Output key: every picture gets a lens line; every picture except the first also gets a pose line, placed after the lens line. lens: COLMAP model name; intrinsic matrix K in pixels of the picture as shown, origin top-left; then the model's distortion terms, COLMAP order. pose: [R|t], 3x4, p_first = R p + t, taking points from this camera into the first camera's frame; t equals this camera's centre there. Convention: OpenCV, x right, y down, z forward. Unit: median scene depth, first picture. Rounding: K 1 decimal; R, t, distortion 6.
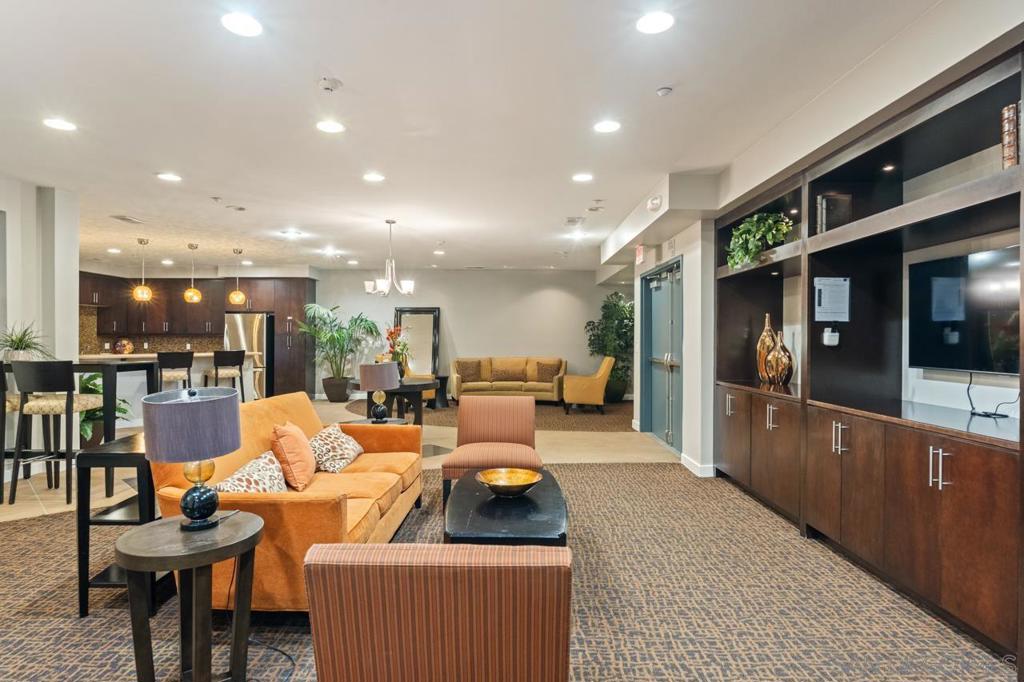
lens RADIAL K [[583.2, 0, 512.4], [0, 583.2, 340.7], [0, 0, 1]] dist [0.002057, 0.000280]
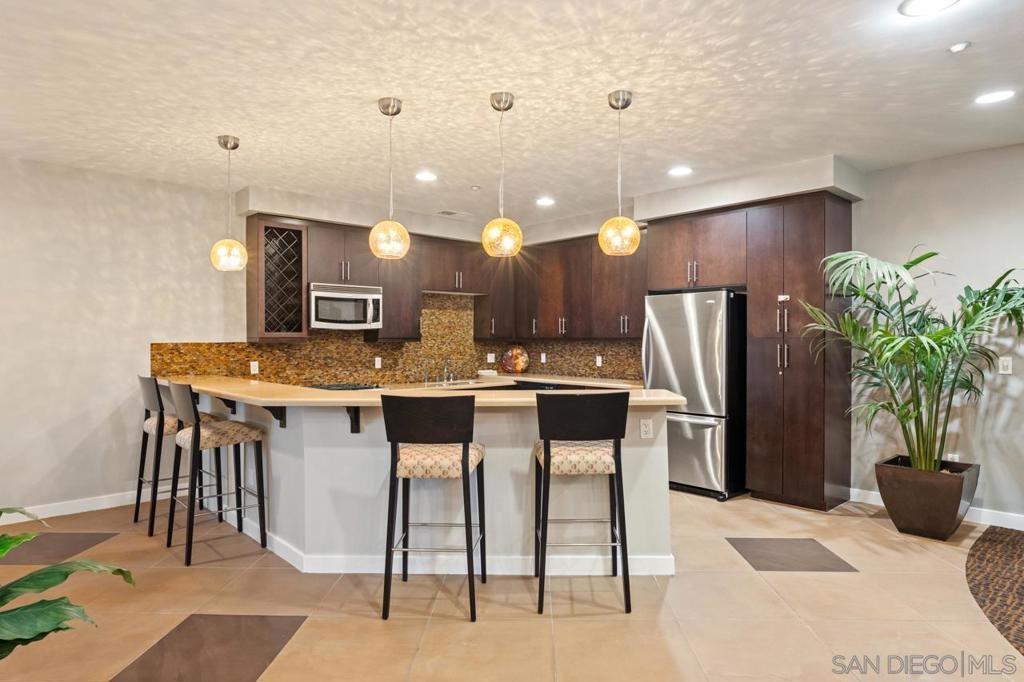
lens RADIAL K [[611.5, 0, 512.2], [0, 611.5, 343.1], [0, 0, 1]] dist [0.005091, 0.000807]
pose [[0.691949, 0.001292, -0.721945, -0.205532], [0.004083, 0.999975, 0.005702, -0.010919], [0.721935, -0.006893, 0.691927, 0.571860]]
